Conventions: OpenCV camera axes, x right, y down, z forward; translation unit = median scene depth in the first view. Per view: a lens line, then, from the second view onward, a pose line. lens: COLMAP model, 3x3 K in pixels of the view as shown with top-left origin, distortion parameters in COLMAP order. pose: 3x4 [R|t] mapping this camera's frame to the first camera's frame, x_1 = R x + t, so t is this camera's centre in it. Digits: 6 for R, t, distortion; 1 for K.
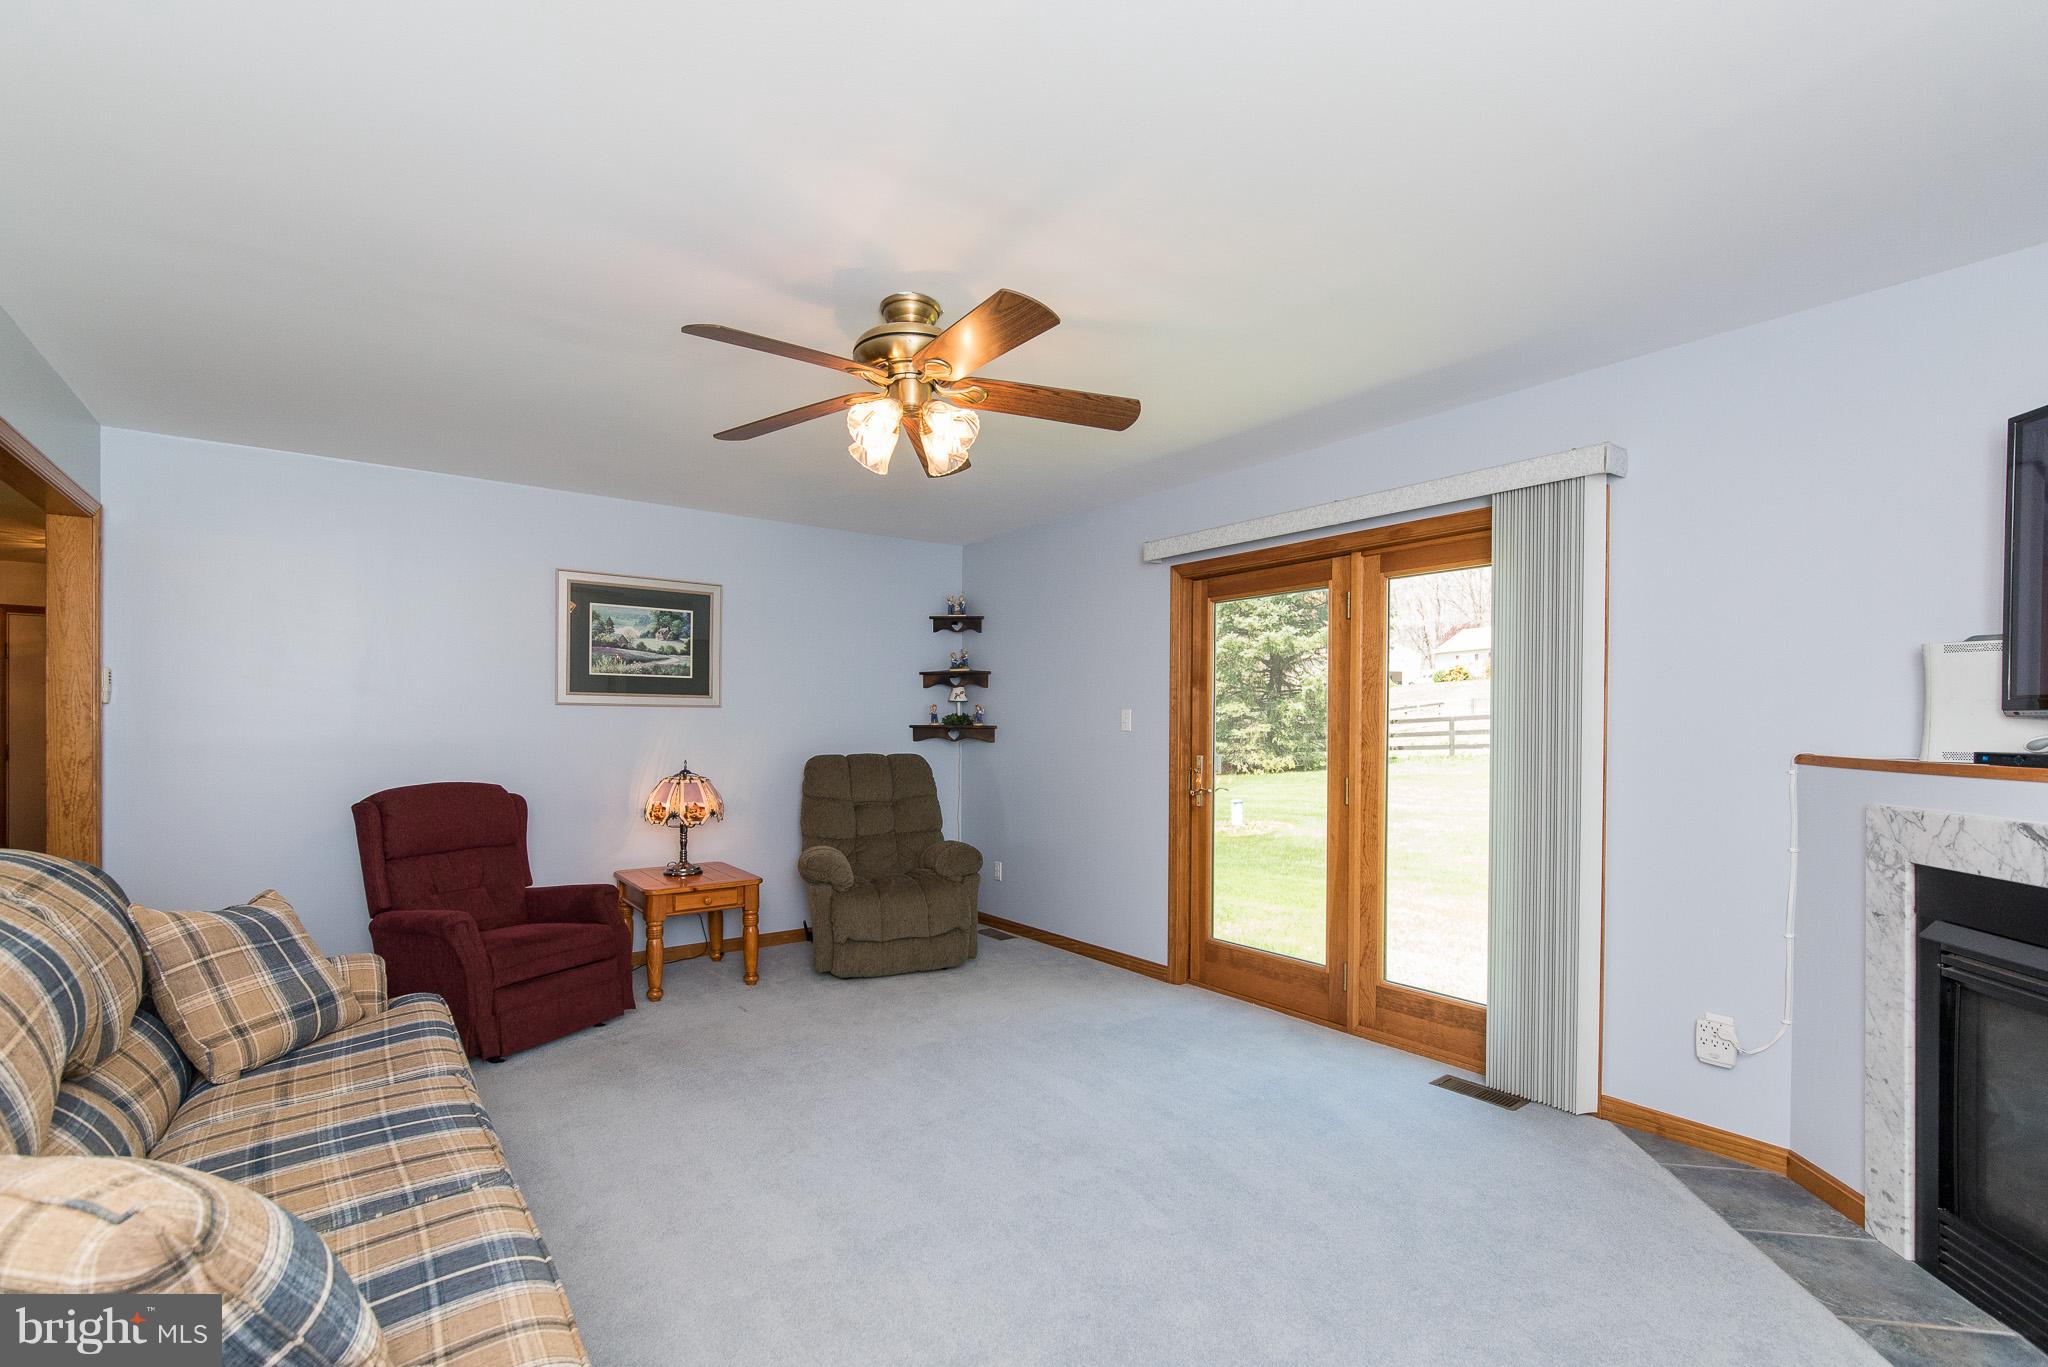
lens RADIAL K [[906.0, 0, 1013.2], [0, 906.0, 732.4], [0, 0, 1]] dist [-0.003129, 0.001663]
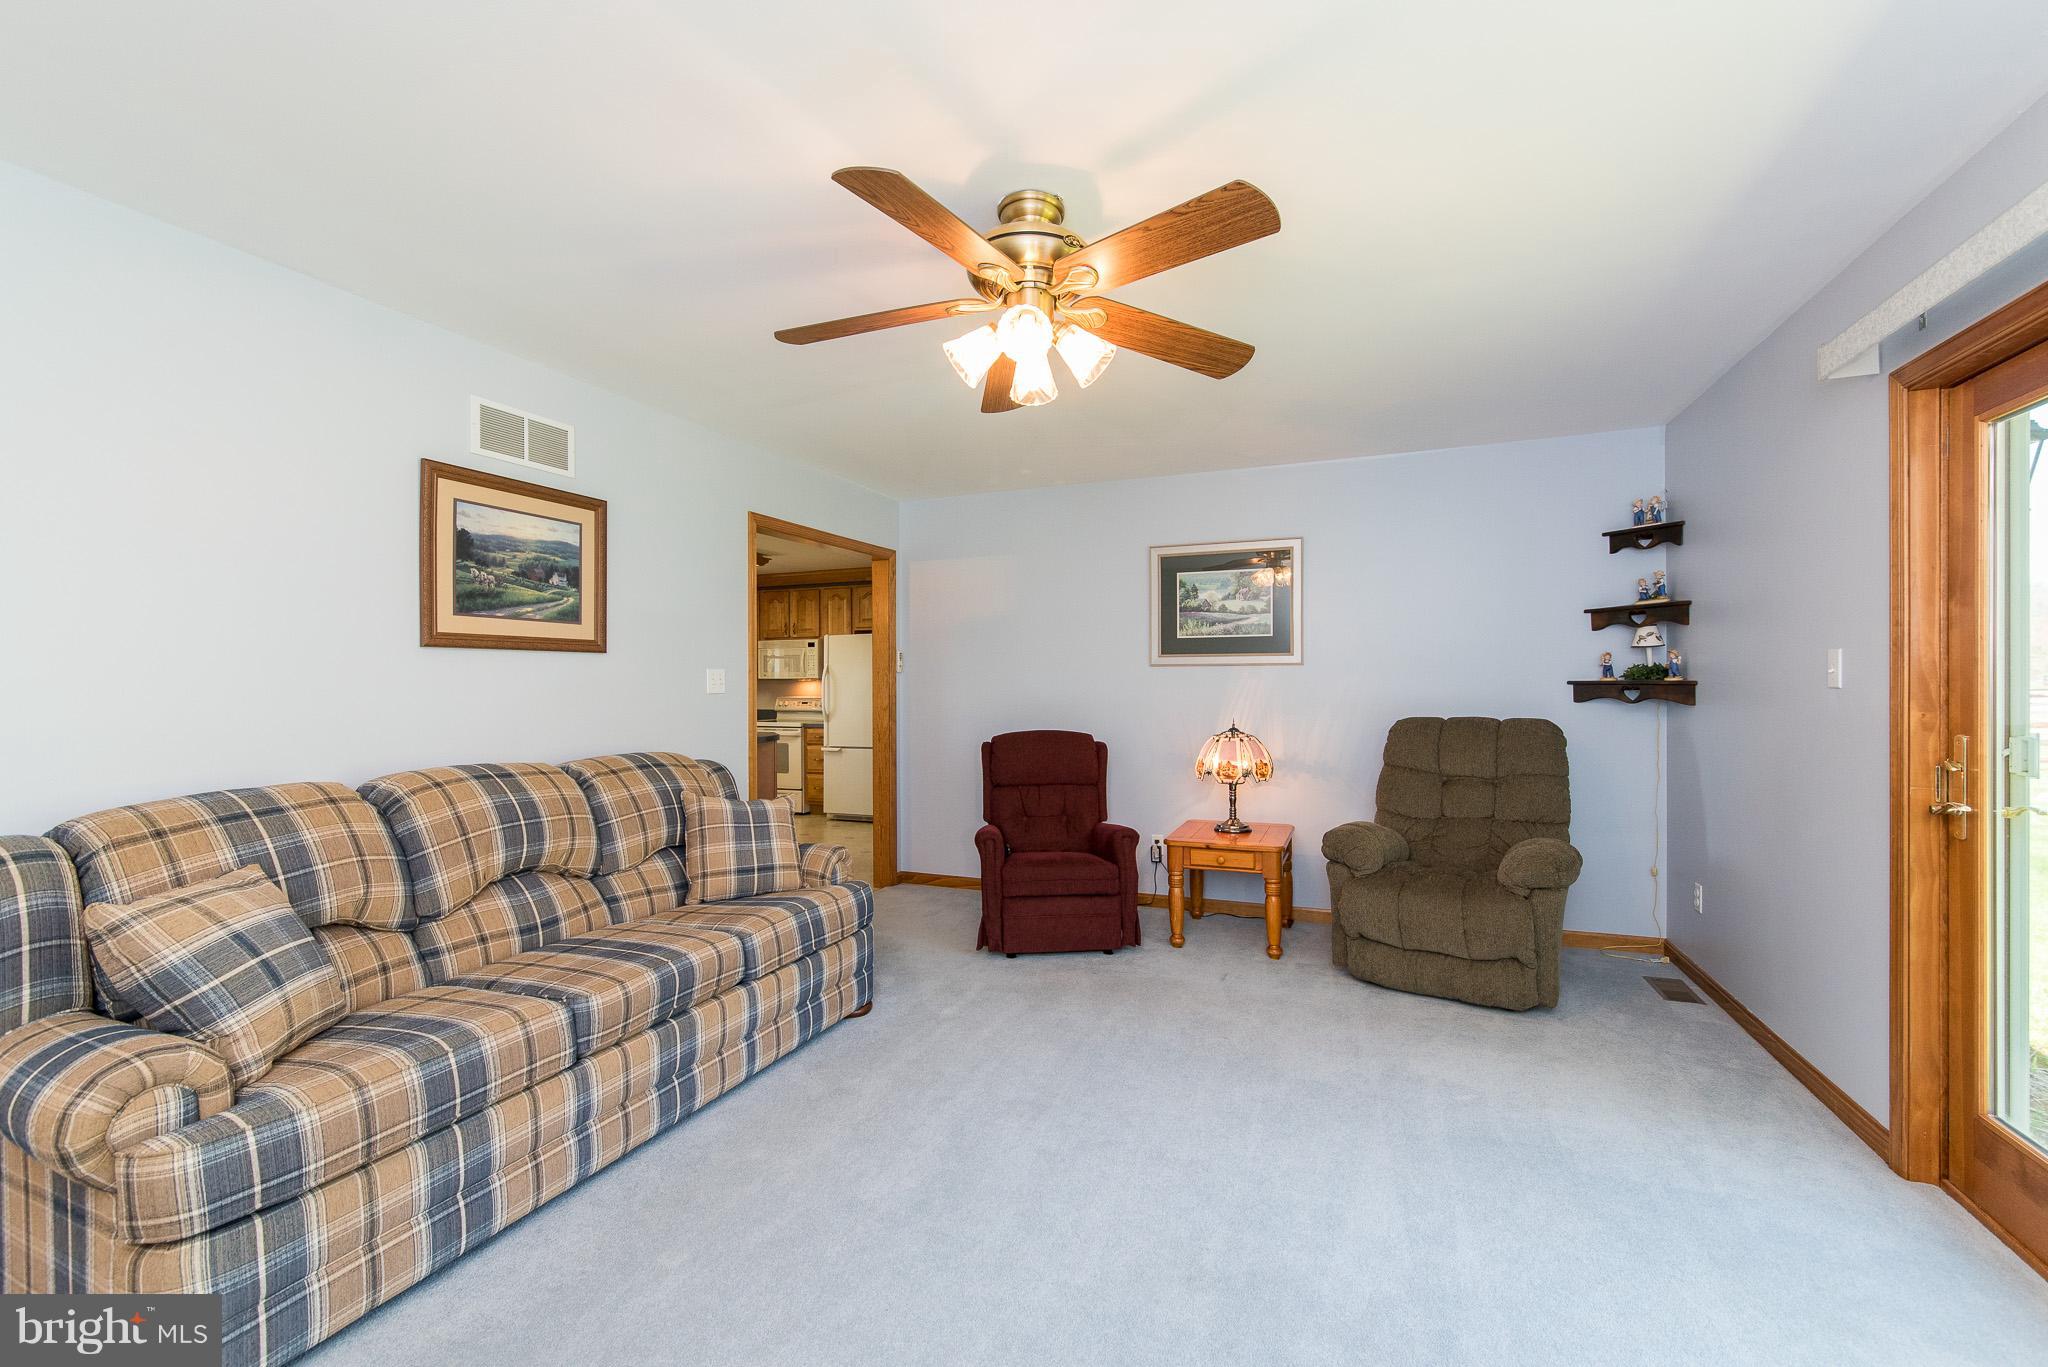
lens RADIAL K [[853.7, 0, 1029.6], [0, 853.7, 689.0], [0, 0, 1]] dist [-0.000794, -0.000865]
pose [[0.520400, -0.001683, -0.853921, 0.329859], [-0.000247, 0.999998, -0.002122, 0.000294], [0.853923, 0.001315, 0.520398, 0.309634]]
